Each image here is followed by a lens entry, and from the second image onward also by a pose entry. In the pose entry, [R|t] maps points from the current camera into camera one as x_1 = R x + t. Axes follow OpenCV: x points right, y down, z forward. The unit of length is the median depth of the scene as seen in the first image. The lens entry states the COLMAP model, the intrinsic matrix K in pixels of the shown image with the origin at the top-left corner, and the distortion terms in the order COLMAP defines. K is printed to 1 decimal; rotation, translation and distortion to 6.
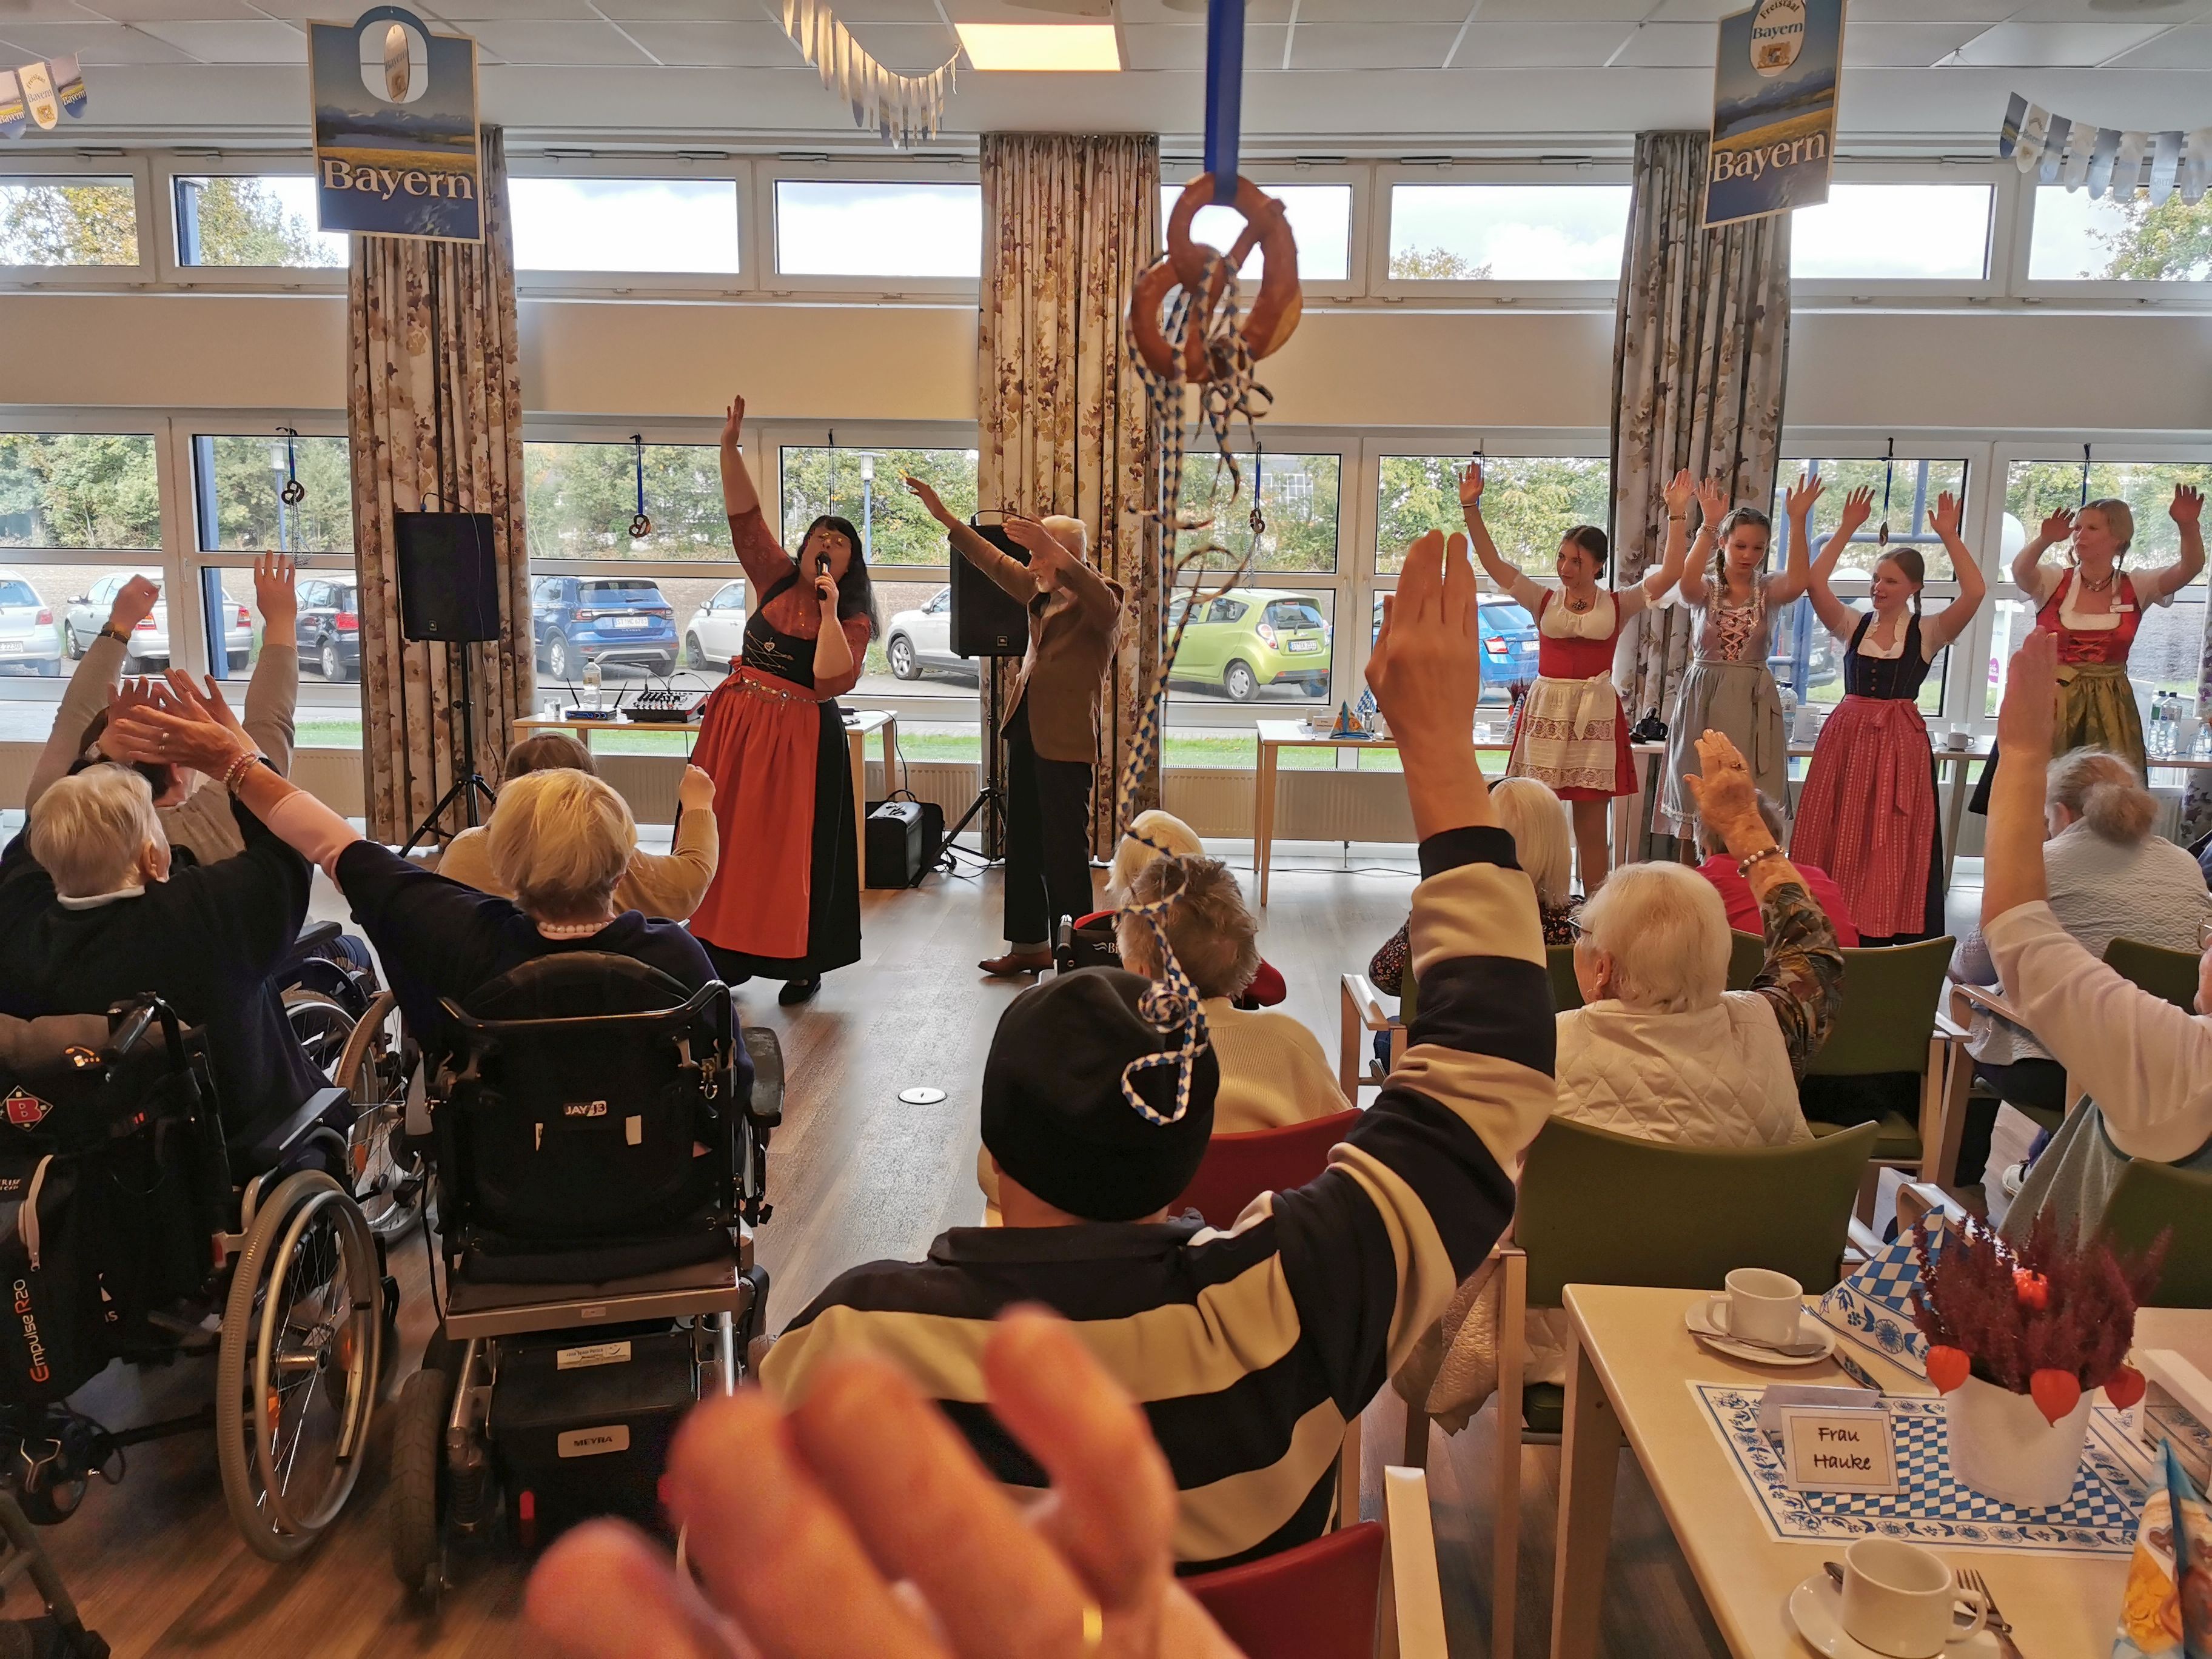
lens RADIAL K [[1713.7, 0, 1104.3], [0, 1713.7, 823.3], [0, 0, 1]] dist [0.050995, -0.055186]
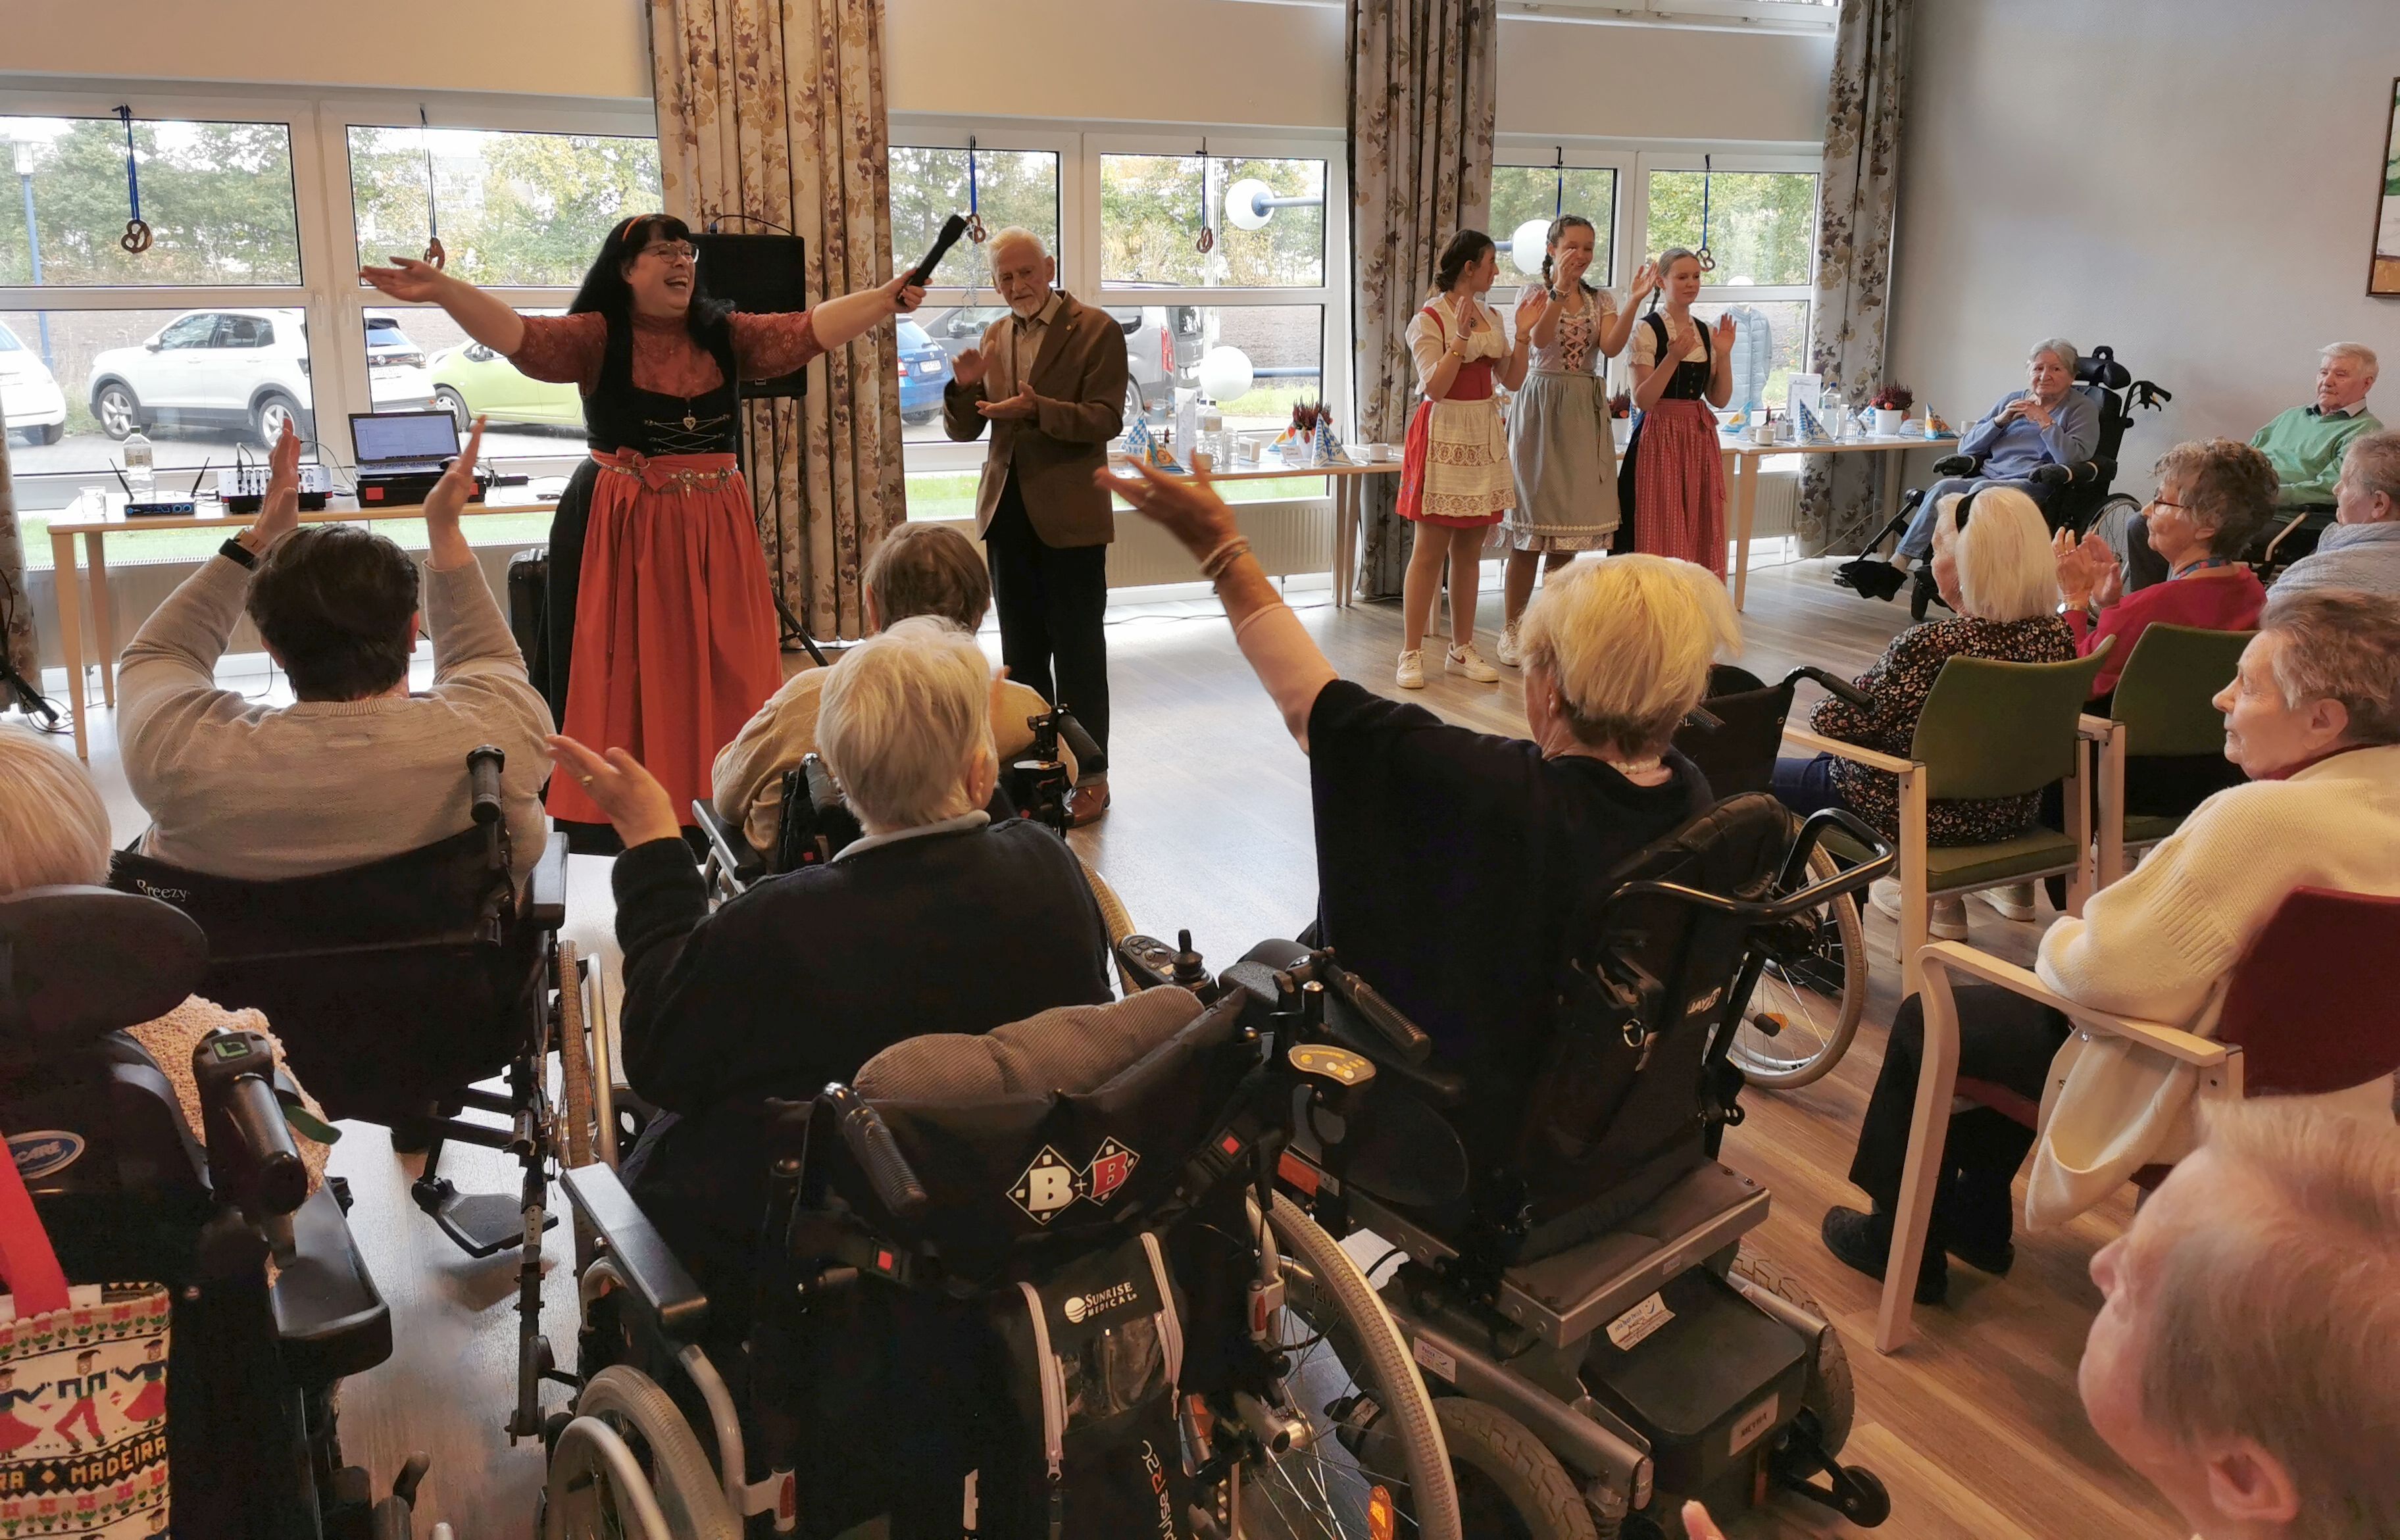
lens RADIAL K [[1861.3, 0, 1219.3], [0, 1861.3, 625.4], [0, 0, 1]] dist [0.044838, -0.051053]
pose [[0.877976, -0.103203, 0.467448, -0.277168], [0.086994, 0.994623, 0.056197, -0.020874], [-0.470734, -0.008675, 0.882232, 0.120739]]
